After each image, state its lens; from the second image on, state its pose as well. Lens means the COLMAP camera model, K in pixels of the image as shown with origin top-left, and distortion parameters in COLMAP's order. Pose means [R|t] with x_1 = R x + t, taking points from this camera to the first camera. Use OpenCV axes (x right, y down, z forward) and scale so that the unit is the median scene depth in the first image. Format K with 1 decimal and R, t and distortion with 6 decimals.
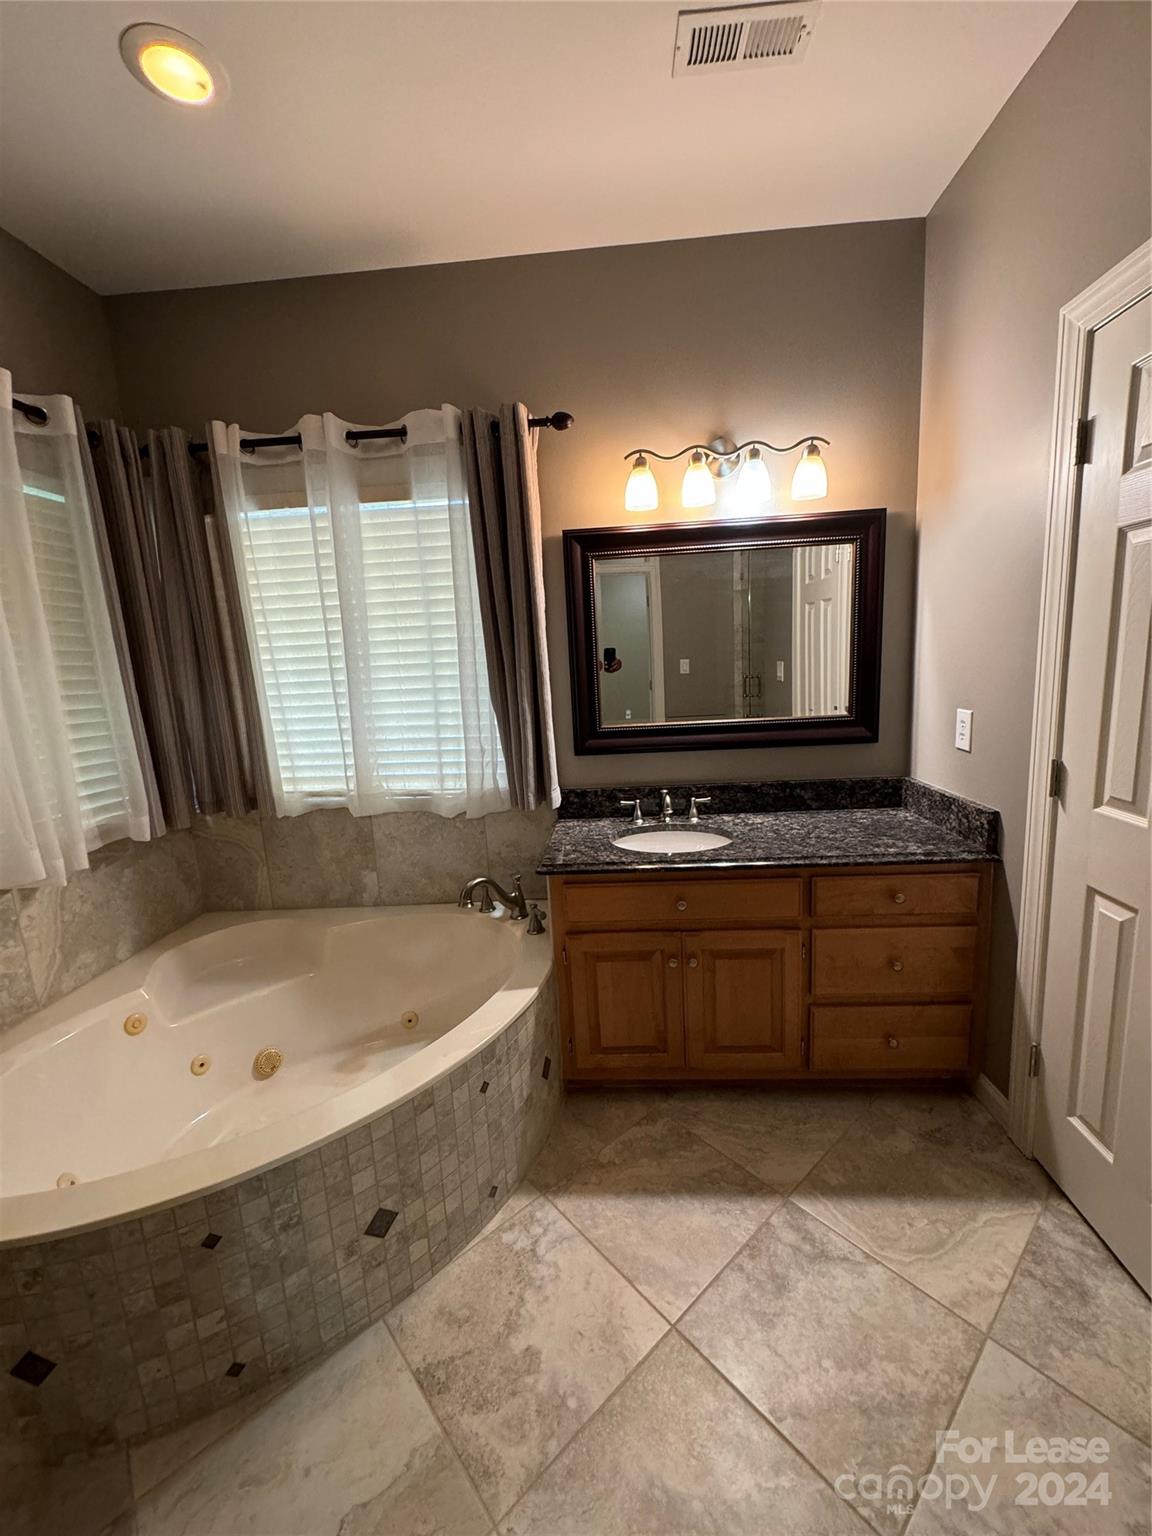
lens RADIAL K [[622.8, 0, 578.6], [0, 622.8, 771.4], [0, 0, 1]] dist [-0.002697, 0.000417]
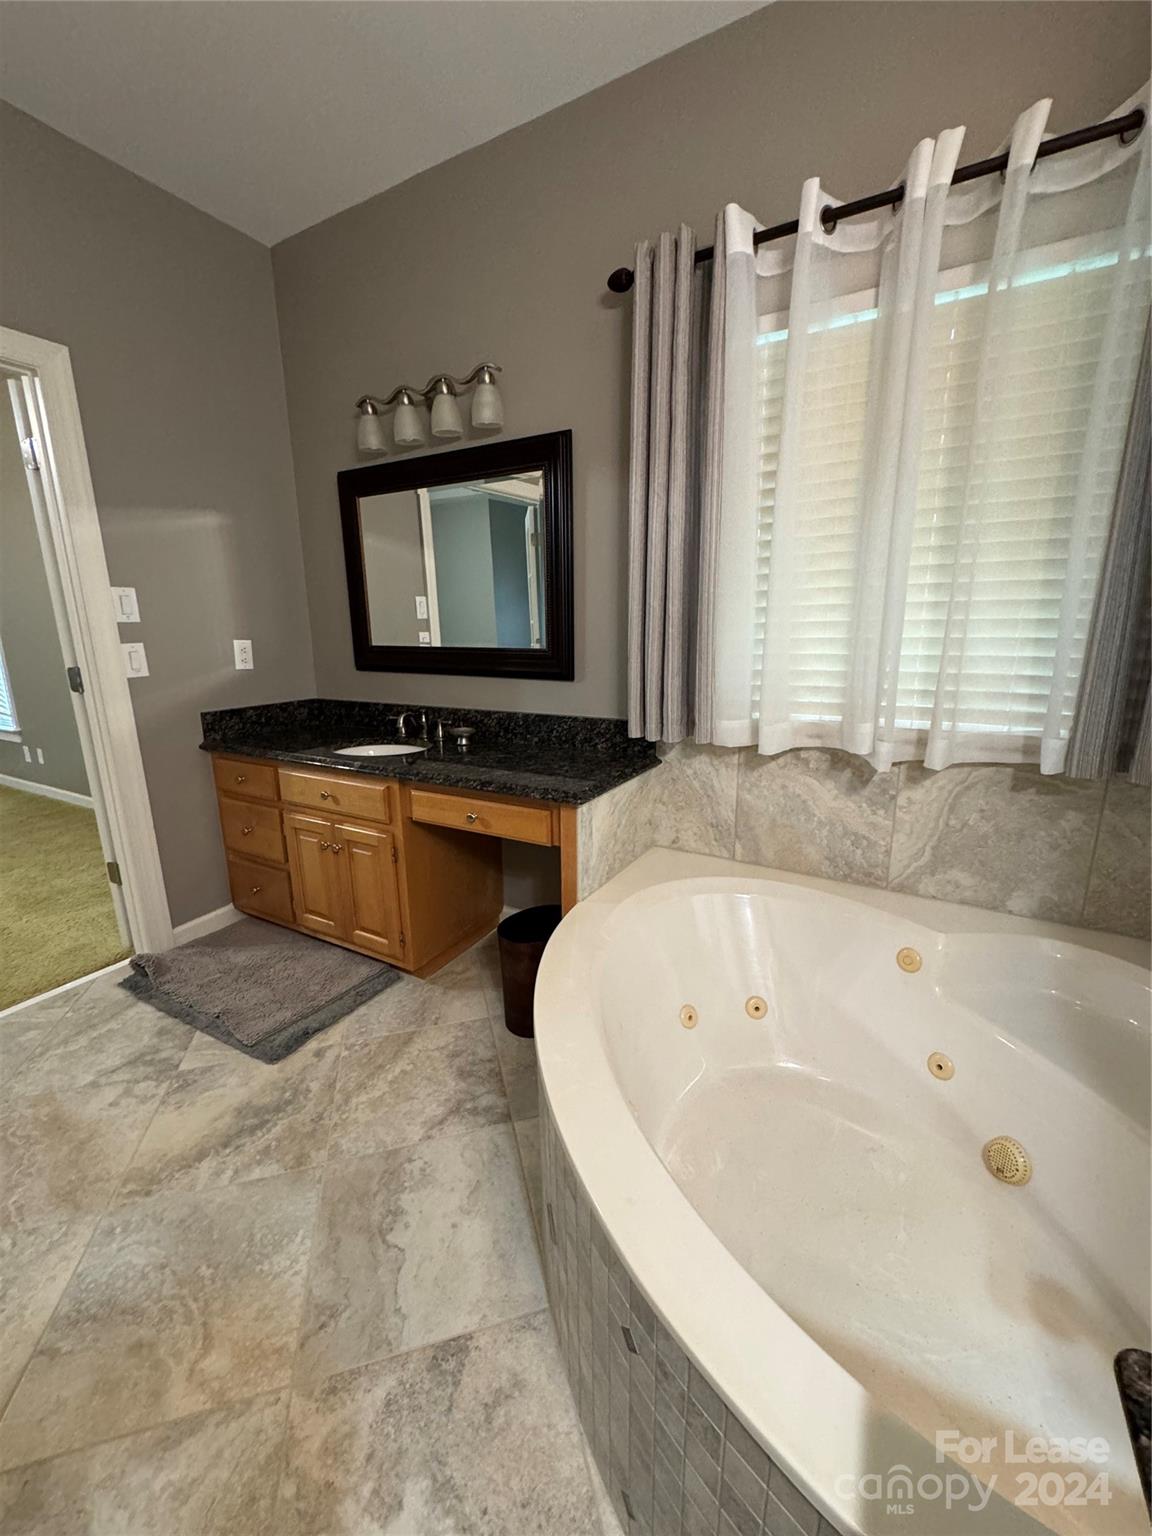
lens RADIAL K [[622.8, 0, 581.9], [0, 622.8, 764.0], [0, 0, 1]] dist [-0.002697, 0.000417]
pose [[-0.444131, 0.252540, -0.859634, 0.162555], [-0.124107, 0.932864, 0.338174, -0.082588], [0.887325, 0.256880, -0.382972, 0.924628]]
